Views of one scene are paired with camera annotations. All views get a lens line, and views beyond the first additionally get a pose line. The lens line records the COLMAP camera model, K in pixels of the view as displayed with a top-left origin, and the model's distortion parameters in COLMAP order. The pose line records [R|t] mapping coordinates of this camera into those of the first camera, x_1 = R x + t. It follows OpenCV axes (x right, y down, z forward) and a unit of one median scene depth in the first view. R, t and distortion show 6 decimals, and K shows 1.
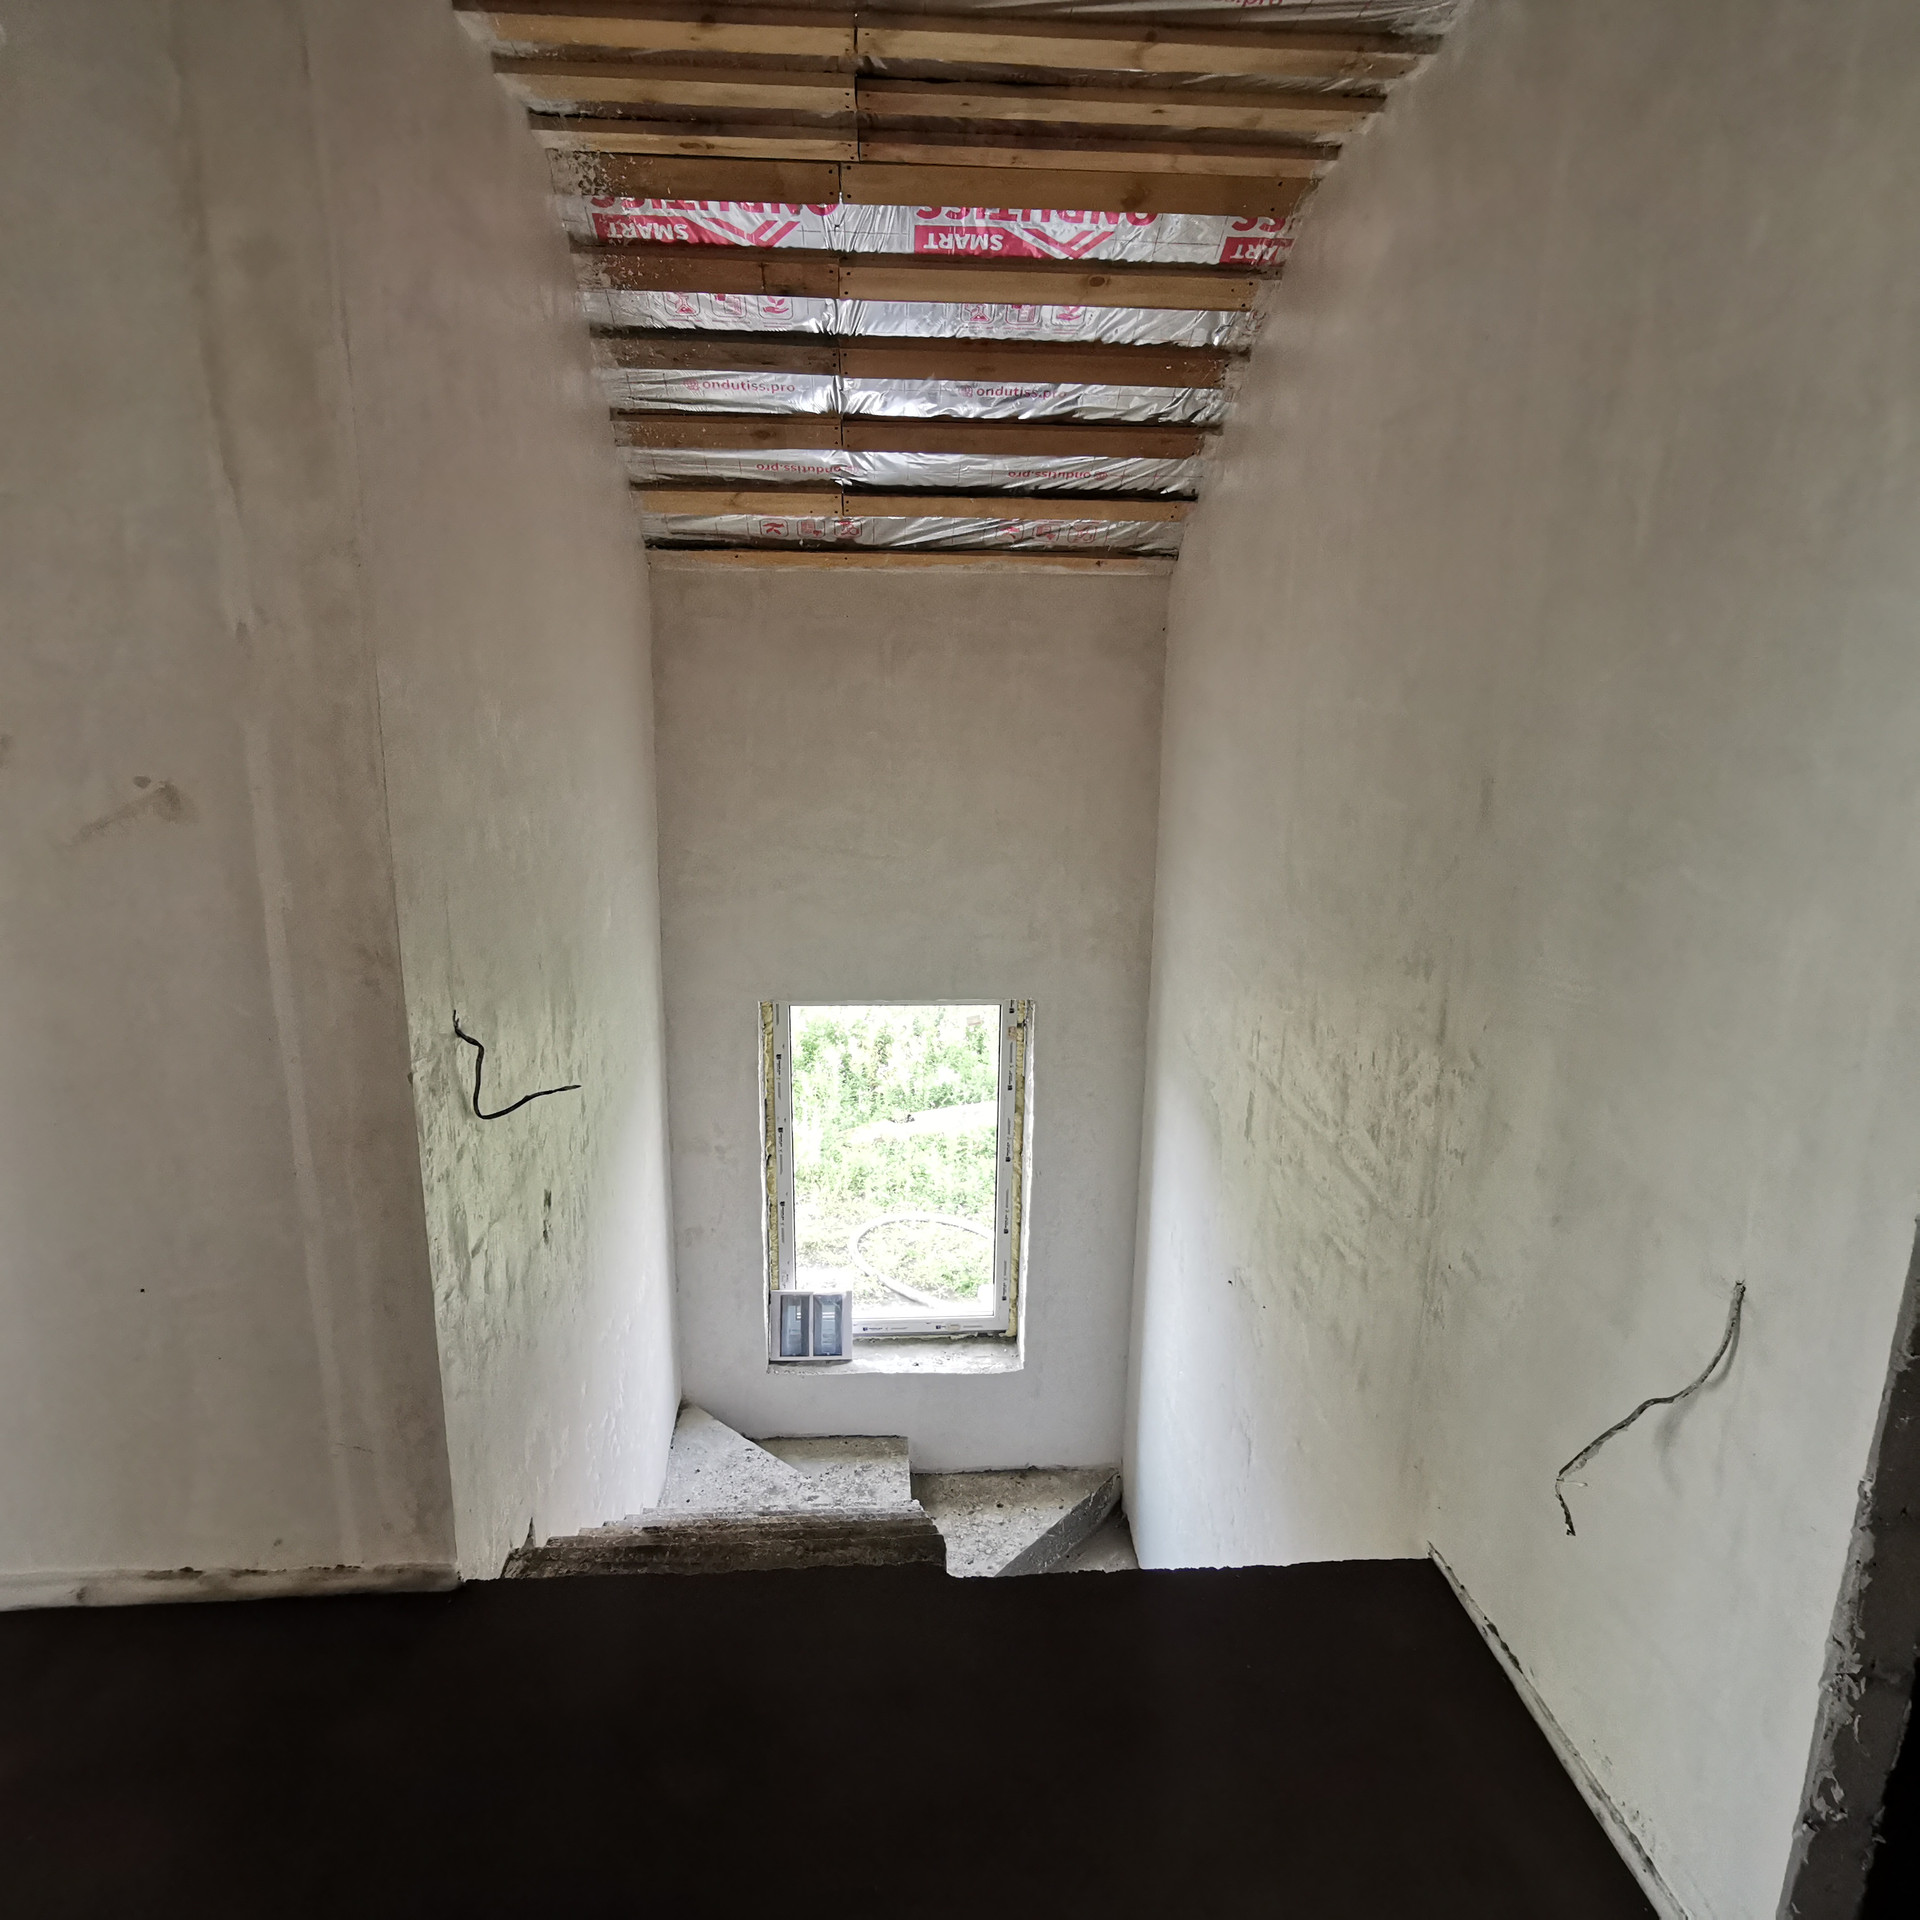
lens RADIAL K [[1194.3, 0, 890.5], [0, 1194.3, 952.8], [0, 0, 1]] dist [-0.058654, 0.054873]
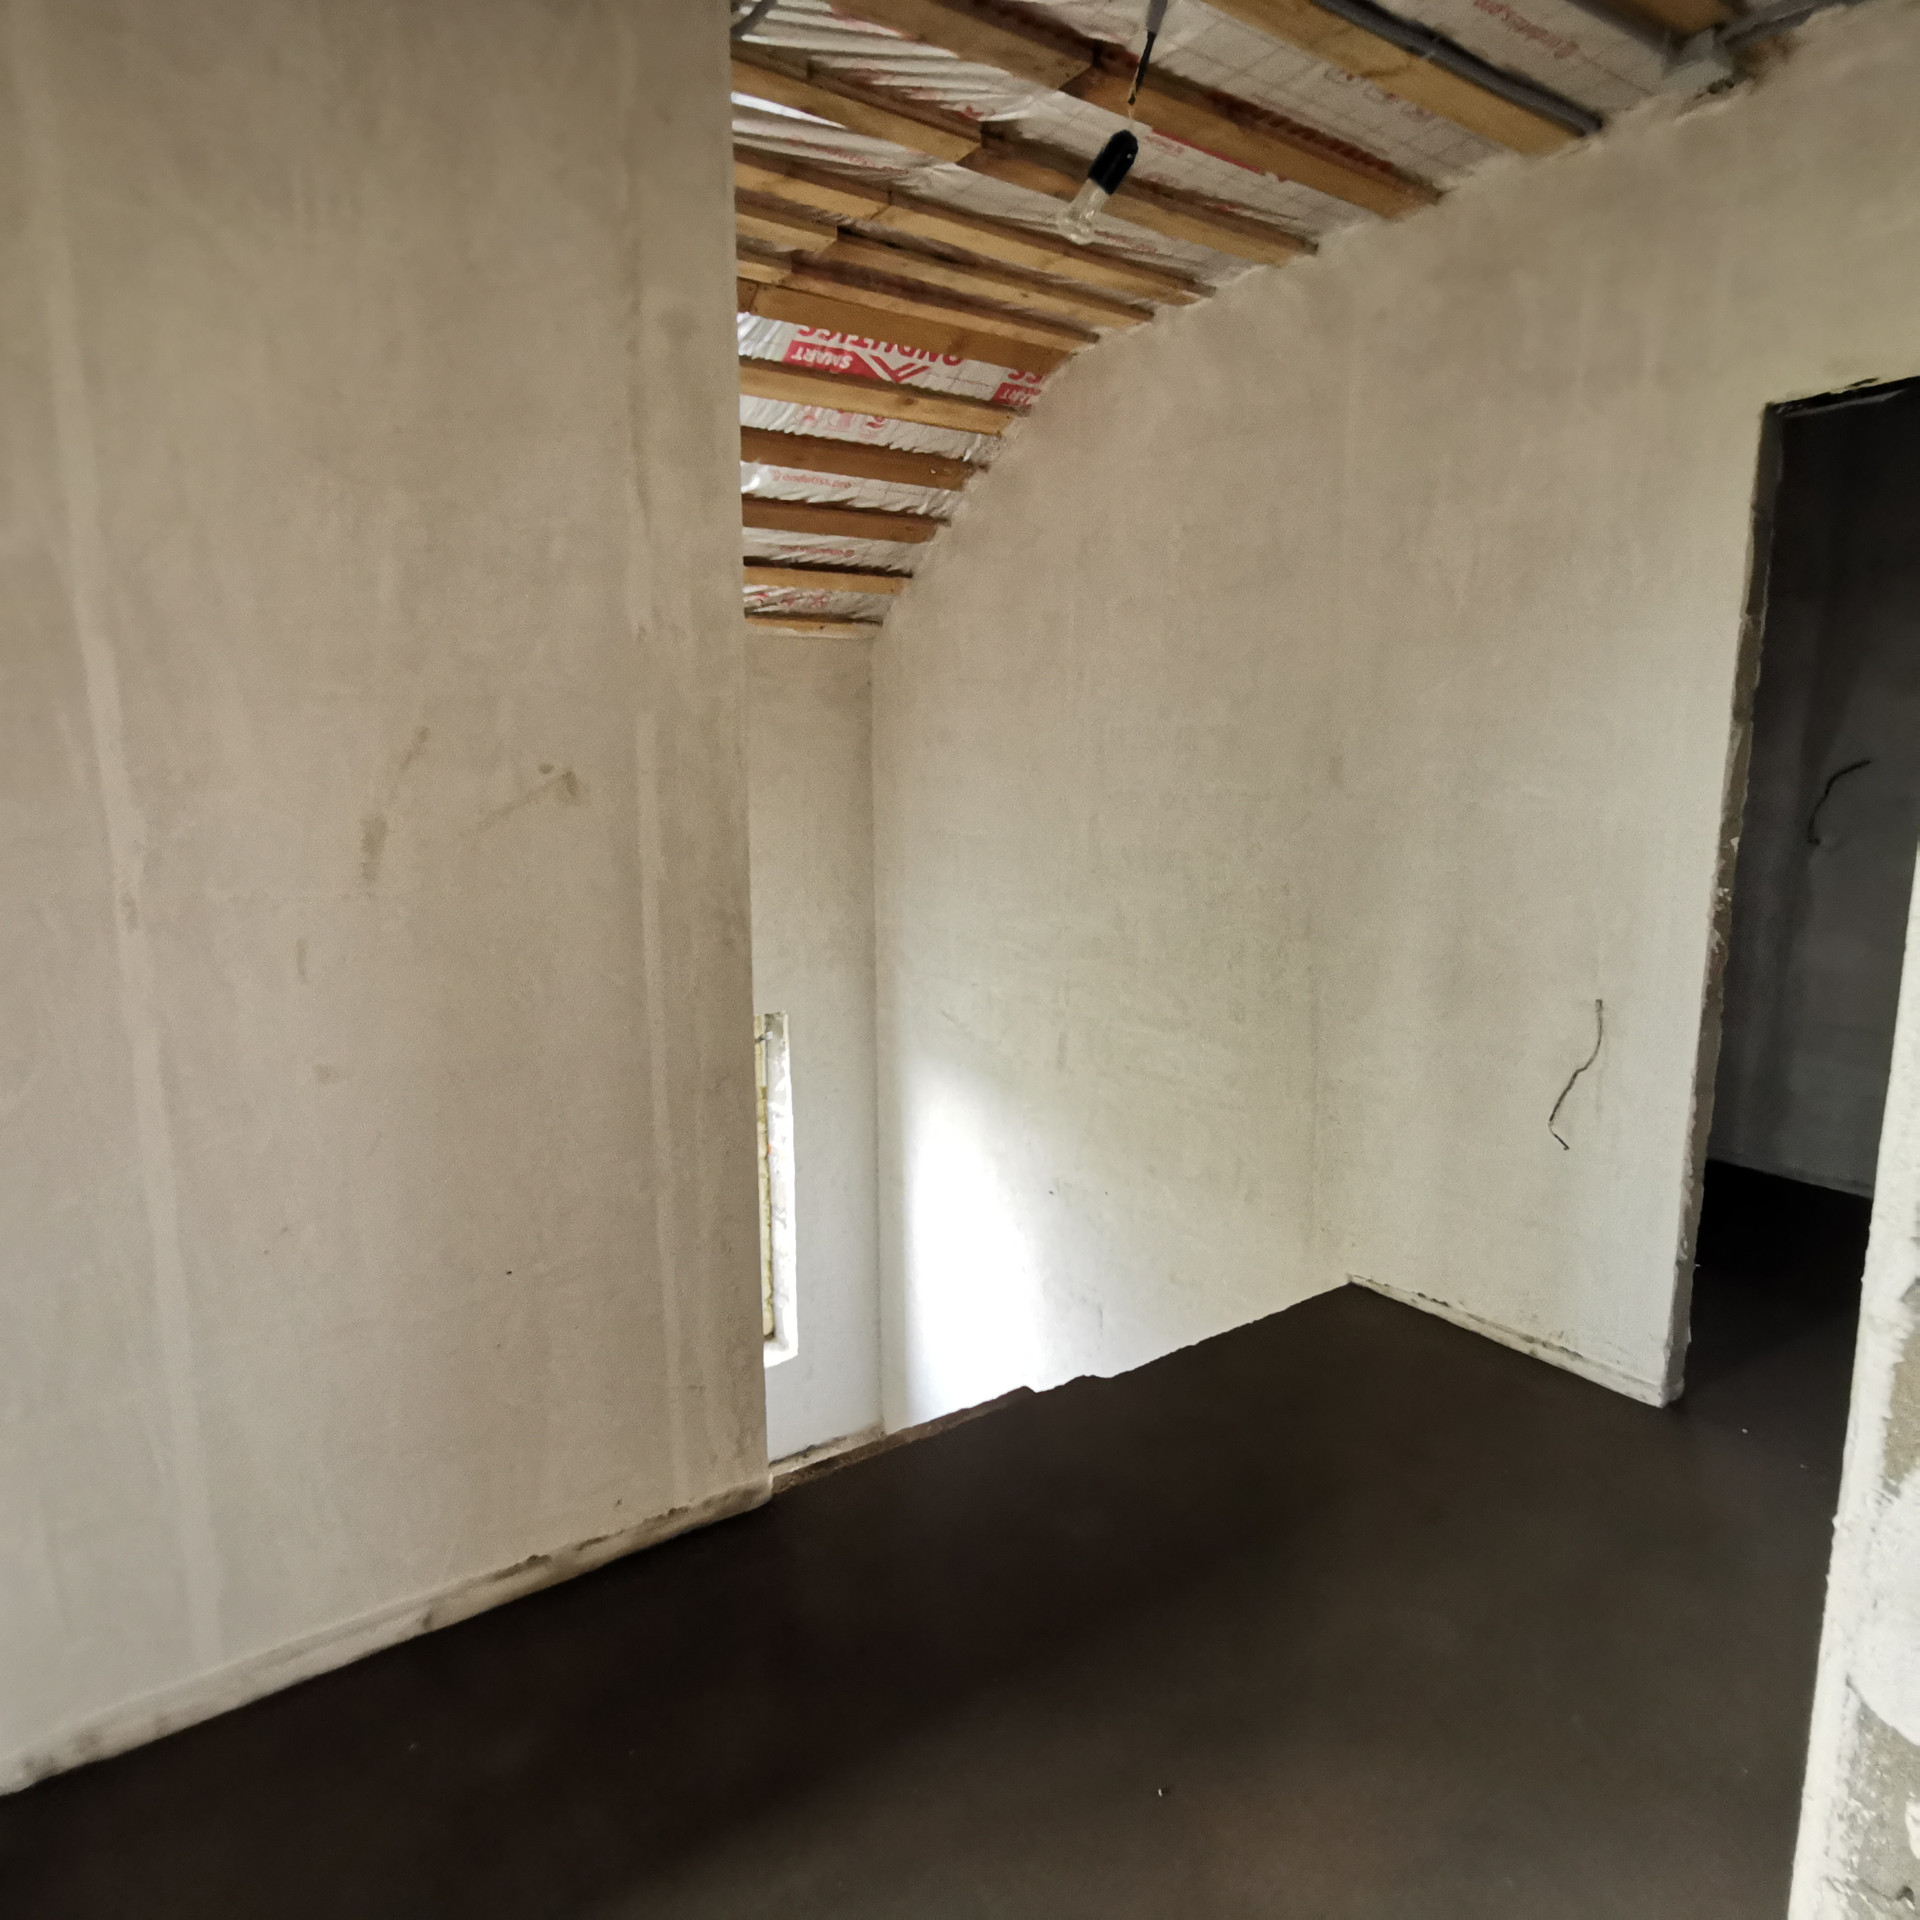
lens RADIAL K [[1194.3, 0, 890.5], [0, 1194.3, 952.8], [0, 0, 1]] dist [-0.058654, 0.054873]
pose [[0.873212, -0.098251, 0.477333, -0.559371], [0.129930, 0.990950, -0.033717, 0.062030], [-0.469700, 0.091462, 0.878075, -0.055627]]
